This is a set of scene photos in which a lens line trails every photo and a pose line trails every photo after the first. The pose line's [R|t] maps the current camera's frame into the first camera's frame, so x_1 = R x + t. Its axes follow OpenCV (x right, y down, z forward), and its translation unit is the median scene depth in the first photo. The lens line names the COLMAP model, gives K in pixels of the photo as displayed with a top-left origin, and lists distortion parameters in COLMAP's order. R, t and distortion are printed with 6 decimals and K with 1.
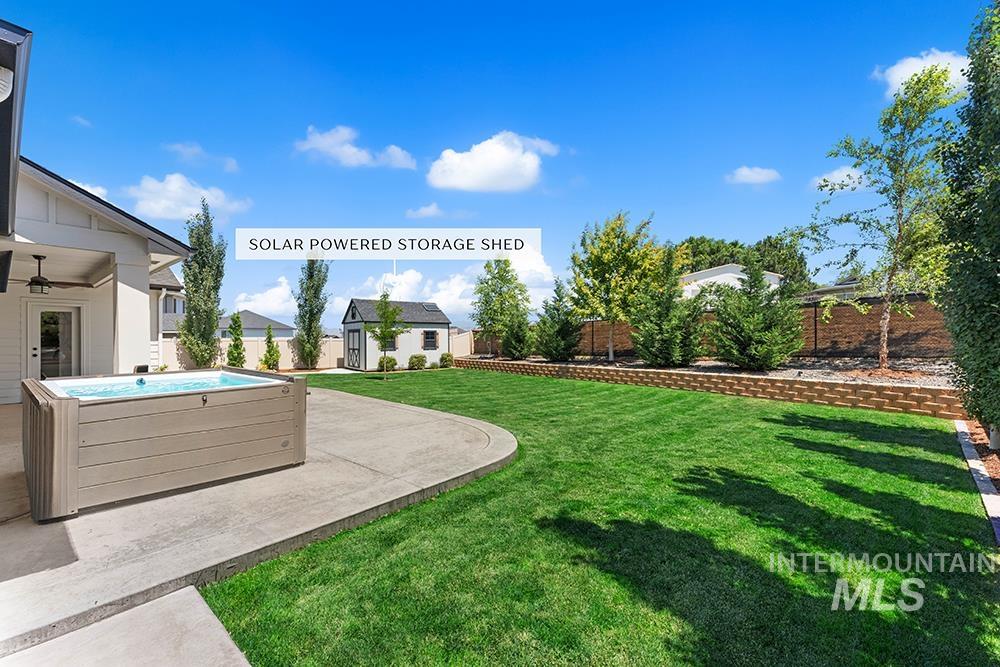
lens RADIAL K [[394.6, 0, 500.0], [0, 394.6, 333.5], [0, 0, 1]] dist [0.001955, 0.000148]
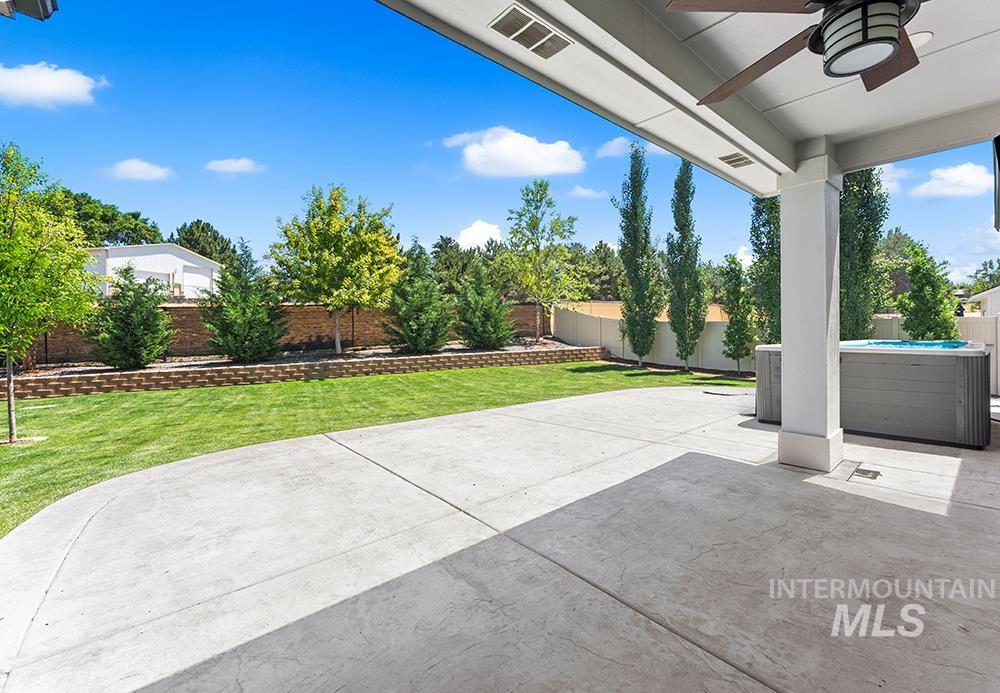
lens RADIAL K [[419.2, 0, 498.6], [0, 419.2, 326.8], [0, 0, 1]] dist [0.000302, 0.000024]
pose [[0.184949, 0.002291, 0.982745, -0.456203], [-0.003298, 0.999993, -0.001710, 0.008917], [-0.982743, -0.002925, 0.184956, 0.382034]]
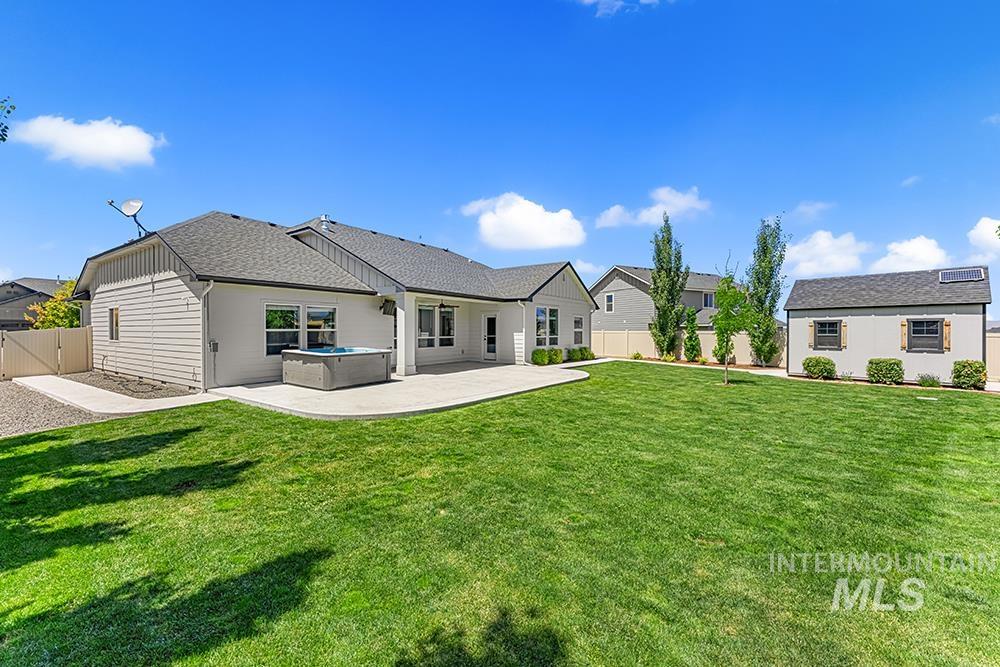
lens RADIAL K [[394.6, 0, 500.0], [0, 394.6, 333.5], [0, 0, 1]] dist [0.001955, 0.000148]
pose [[0.091780, 0.010178, -0.995727, 0.358573], [0.008581, 0.999903, 0.011011, 0.002192], [0.995742, -0.009555, 0.091684, 0.360315]]
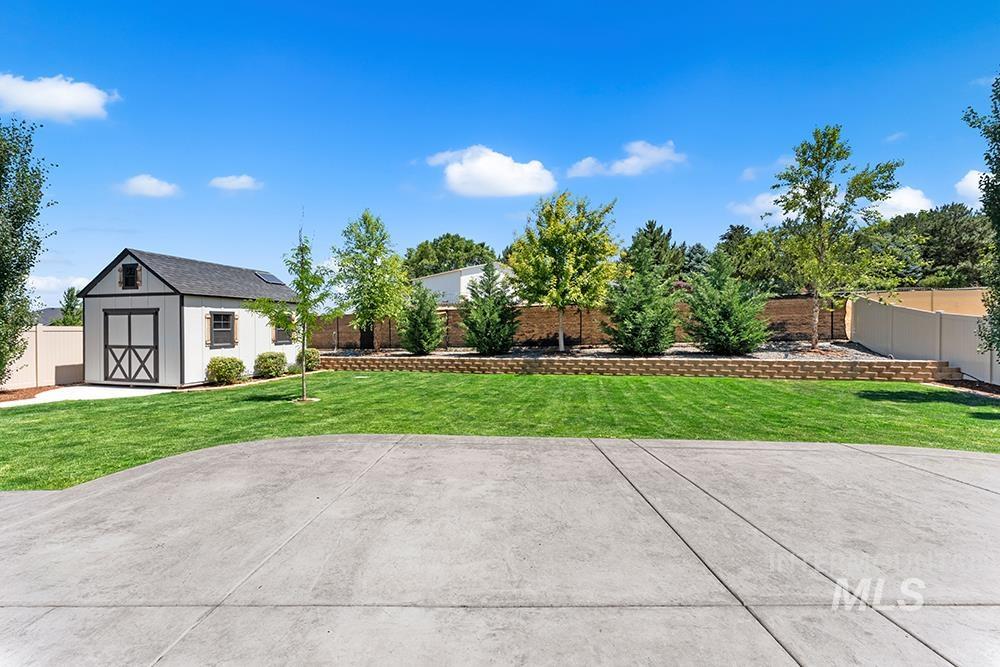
lens RADIAL K [[387.3, 0, 501.1], [0, 387.3, 328.7], [0, 0, 1]] dist [0.000519, -0.000016]
pose [[0.773339, -0.003104, 0.633985, -0.326413], [-0.008596, 0.999845, 0.015380, 0.003993], [-0.633934, -0.017343, 0.773193, 0.309705]]
